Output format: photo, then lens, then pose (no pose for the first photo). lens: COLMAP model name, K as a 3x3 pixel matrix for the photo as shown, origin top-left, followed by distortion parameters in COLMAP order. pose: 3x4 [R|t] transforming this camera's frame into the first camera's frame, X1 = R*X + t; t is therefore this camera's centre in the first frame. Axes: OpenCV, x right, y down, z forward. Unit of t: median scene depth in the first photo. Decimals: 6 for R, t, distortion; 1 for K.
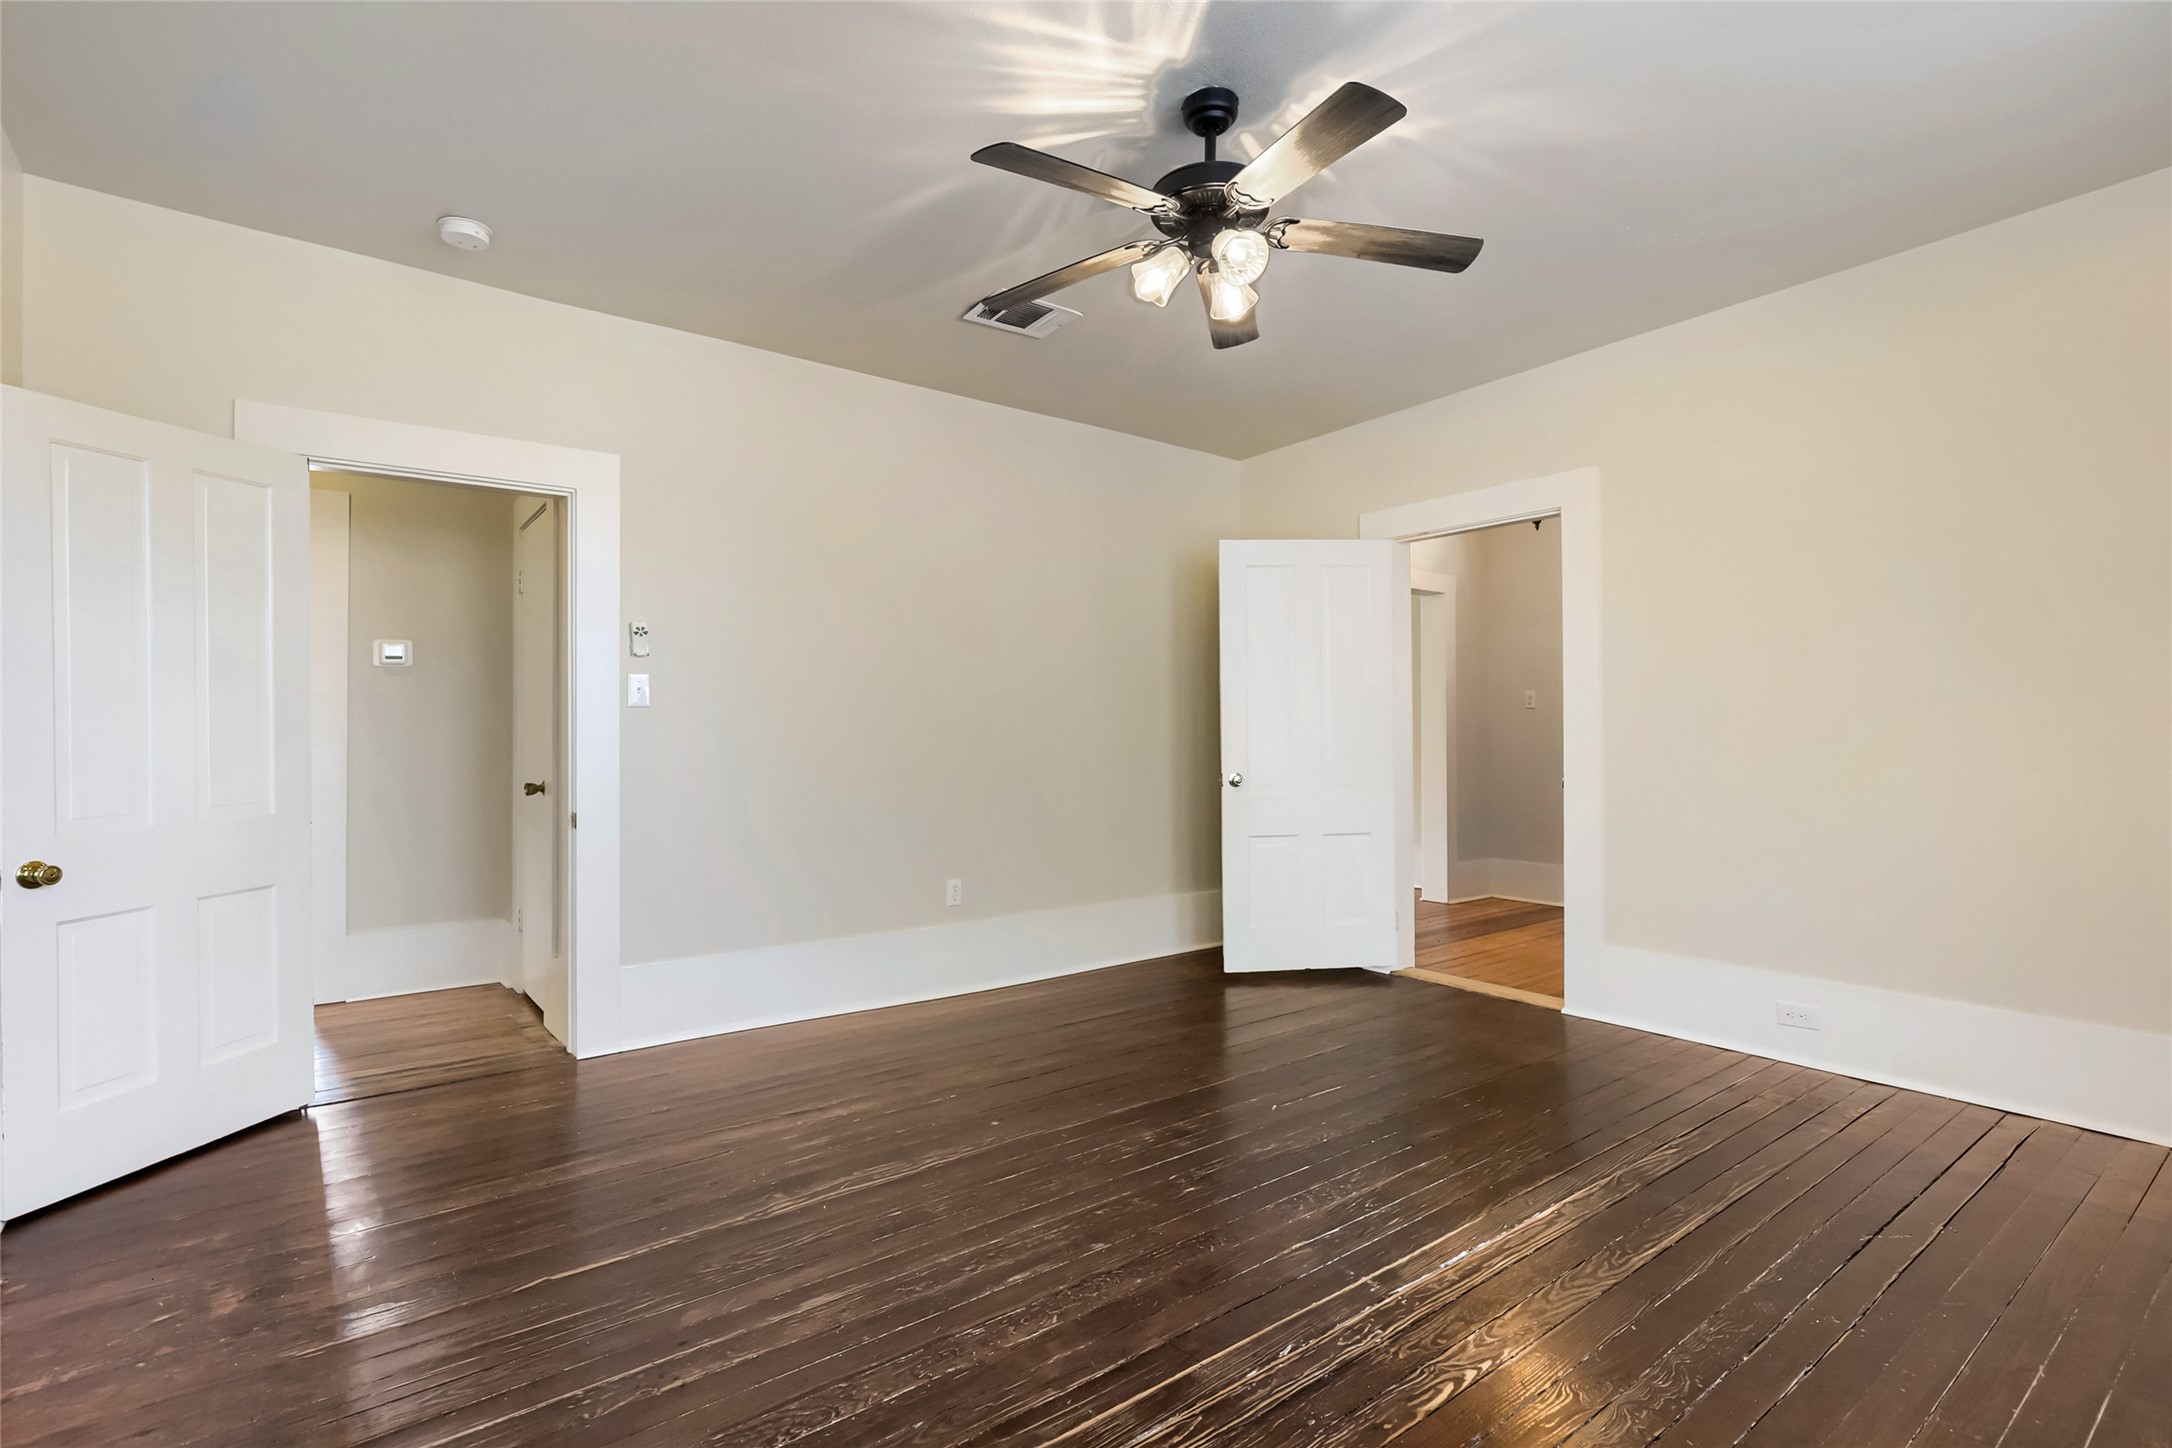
lens RADIAL K [[978.7, 0, 1004.0], [0, 978.7, 730.4], [0, 0, 1]] dist [-0.003448, -0.000305]
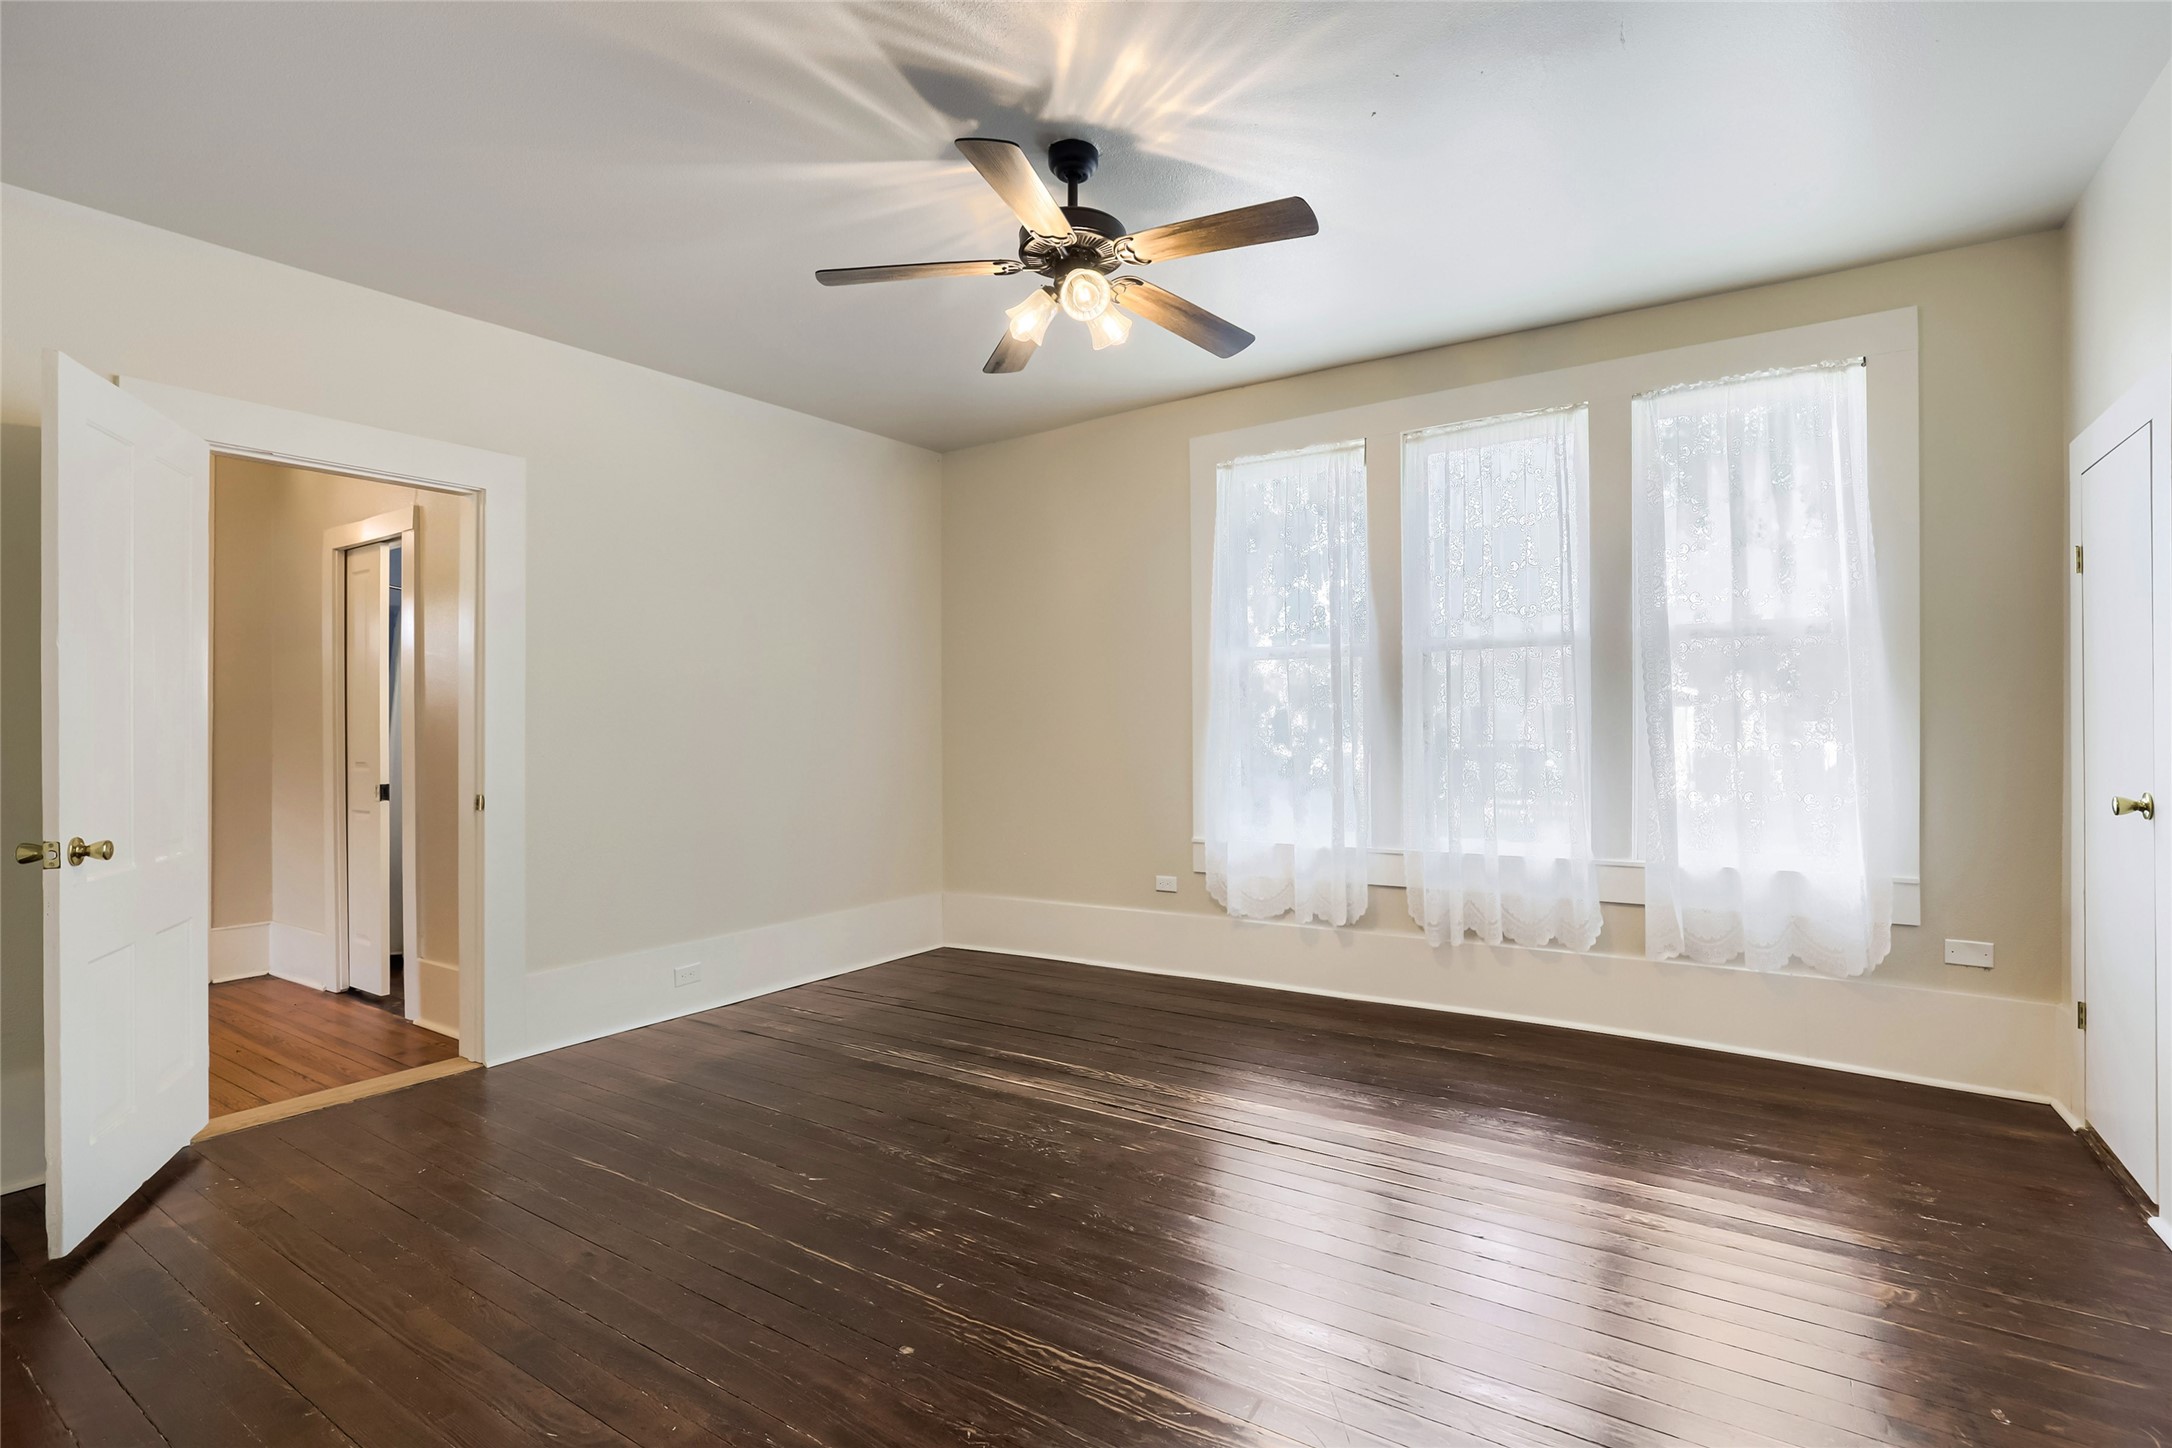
lens RADIAL K [[1050.8, 0, 1086.0], [0, 1050.8, 724.0], [0, 0, 1]] dist [-0.053616, -0.000042]
pose [[-0.337623, 0.006388, 0.941260, -0.853490], [0.004625, 0.999976, -0.005128, -0.011959], [-0.941270, 0.002622, -0.337645, 1.368850]]
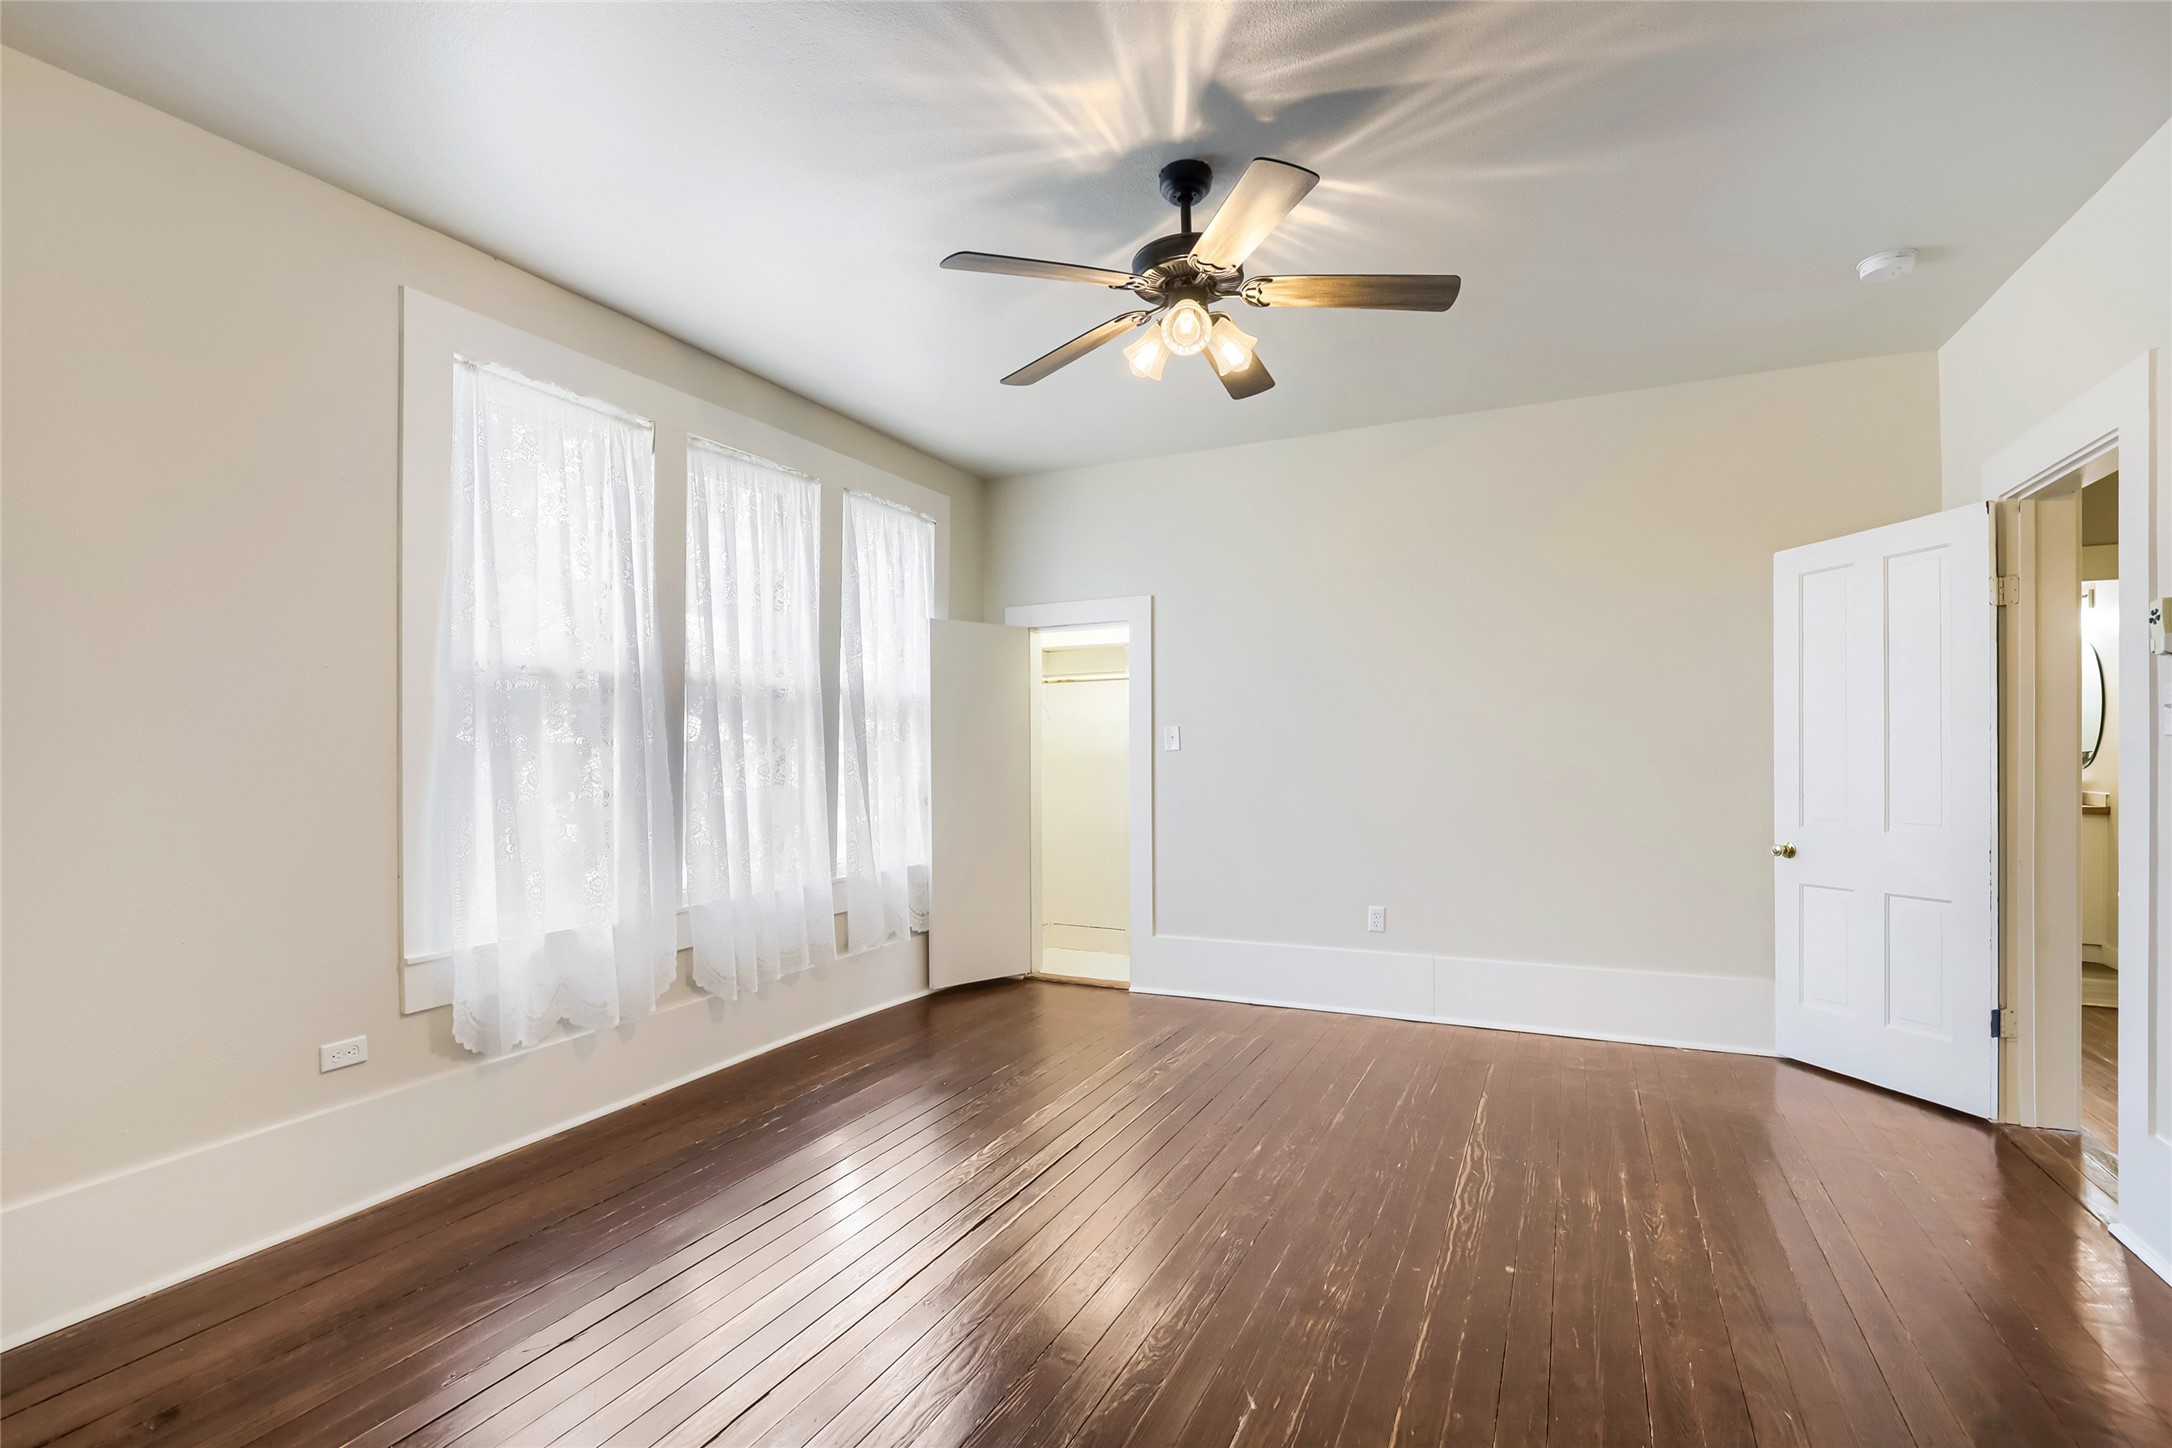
lens RADIAL K [[1037.7, 0, 1090.8], [0, 1037.7, 755.2], [0, 0, 1]] dist [-0.016864, 0.000421]
pose [[-0.860473, 0.012085, -0.509352, 0.866214], [0.011502, 0.999925, 0.004294, -0.029866], [0.509366, -0.002164, -0.860547, 1.897504]]
